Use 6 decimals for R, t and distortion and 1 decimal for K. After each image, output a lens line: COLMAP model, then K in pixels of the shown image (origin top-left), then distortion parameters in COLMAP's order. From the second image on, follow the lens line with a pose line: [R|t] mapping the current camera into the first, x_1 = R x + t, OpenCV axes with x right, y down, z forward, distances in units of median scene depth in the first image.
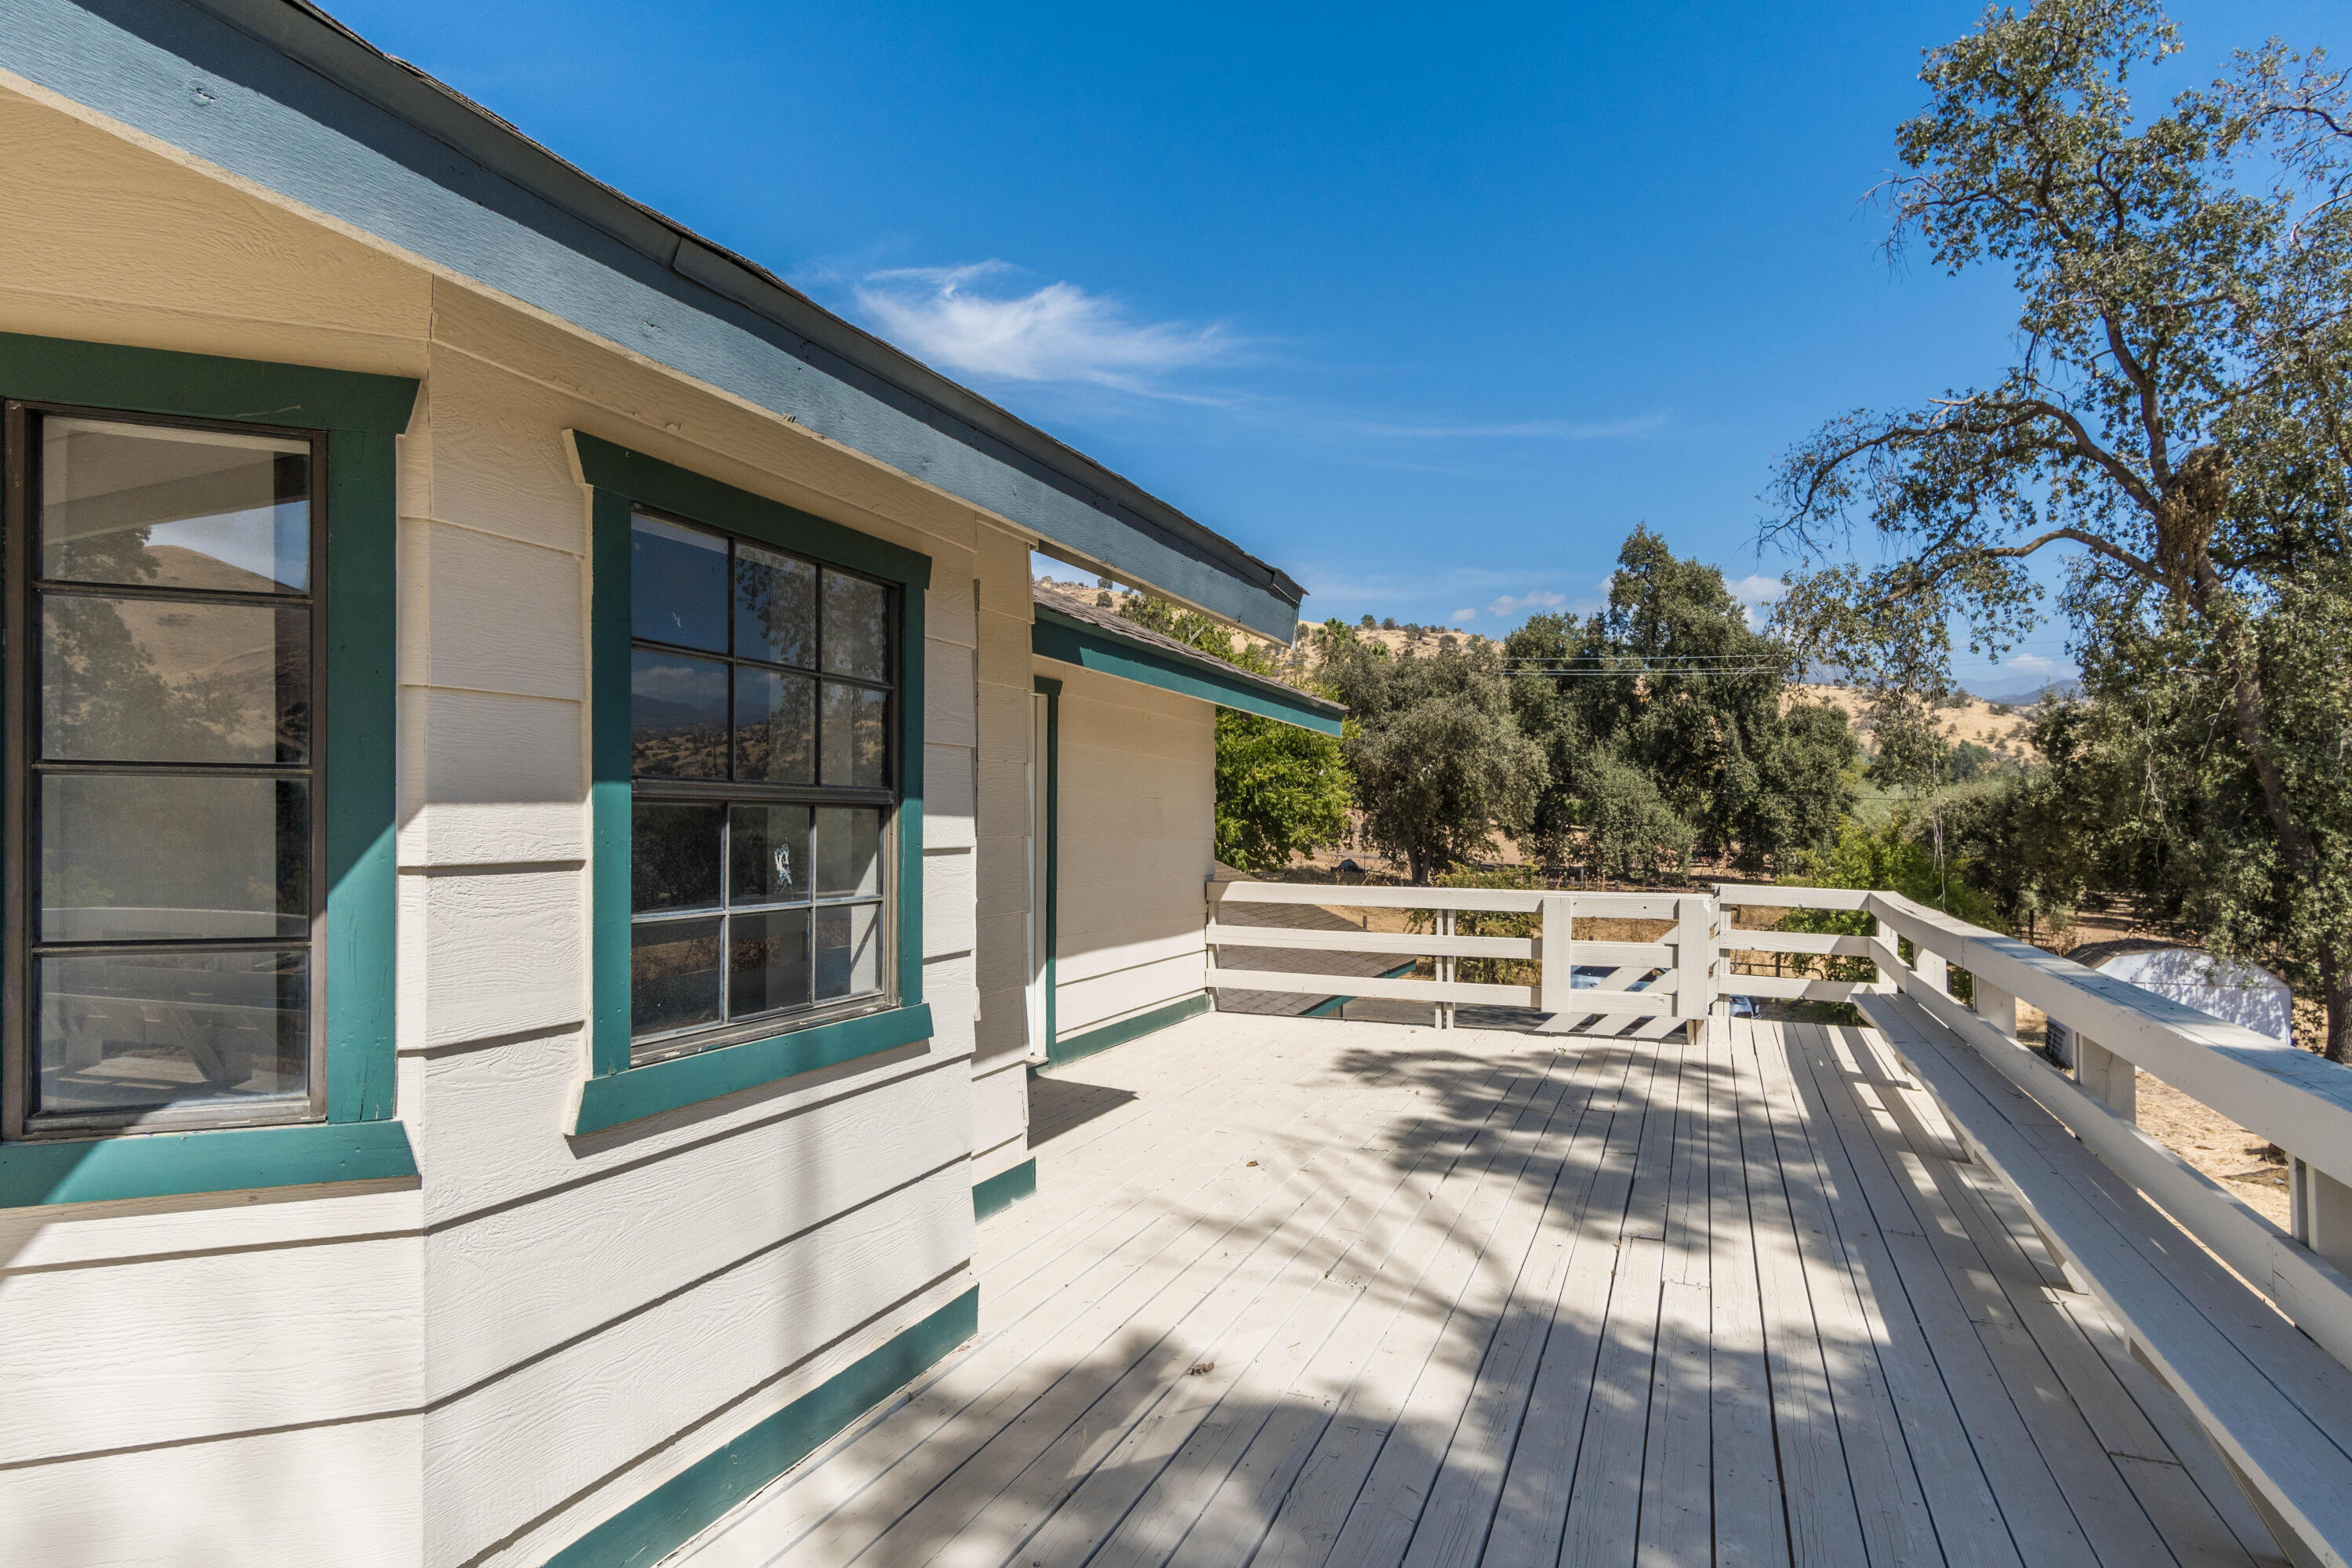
lens RADIAL K [[1318.1, 0, 1178.3], [0, 1318.1, 807.4], [0, 0, 1]] dist [0.004966, 0.002569]
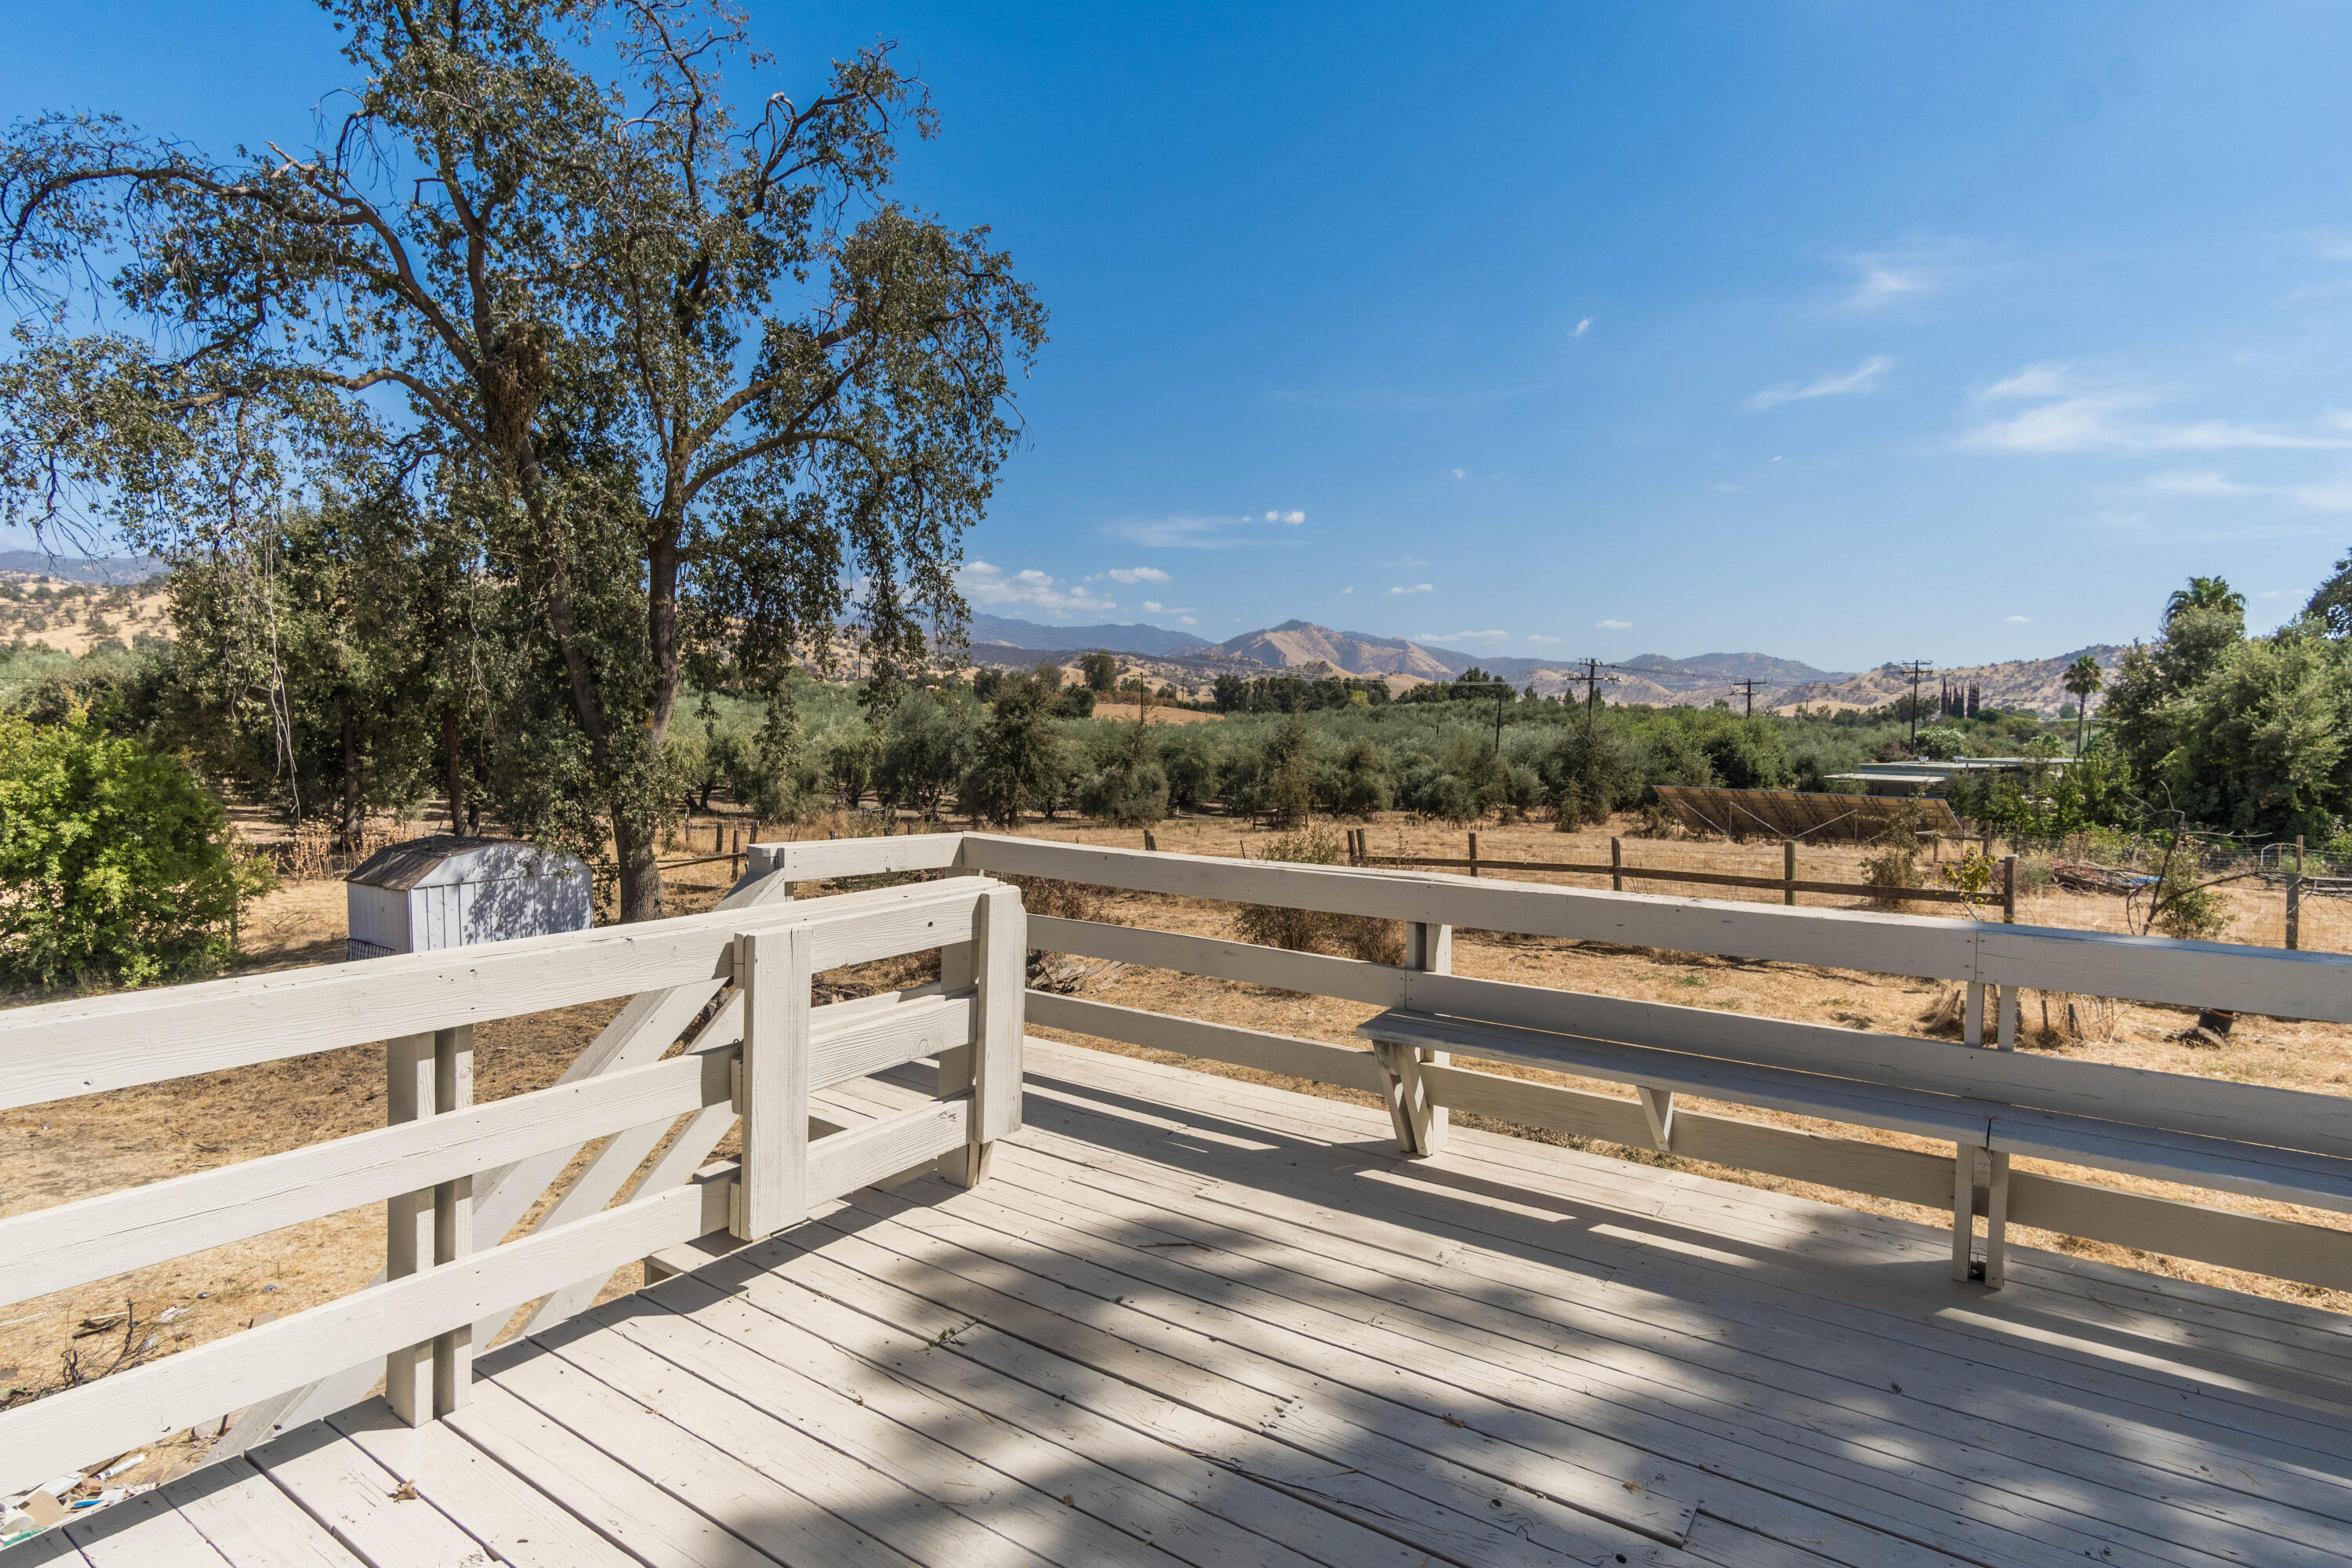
lens RADIAL K [[1216.9, 0, 1178.9], [0, 1216.9, 819.1], [0, 0, 1]] dist [0.004165, -0.008859]
pose [[0.220465, -0.075534, 0.972466, -0.010246], [-0.025811, 0.996196, 0.083229, 0.001179], [-0.975053, -0.043449, 0.217677, 0.318780]]
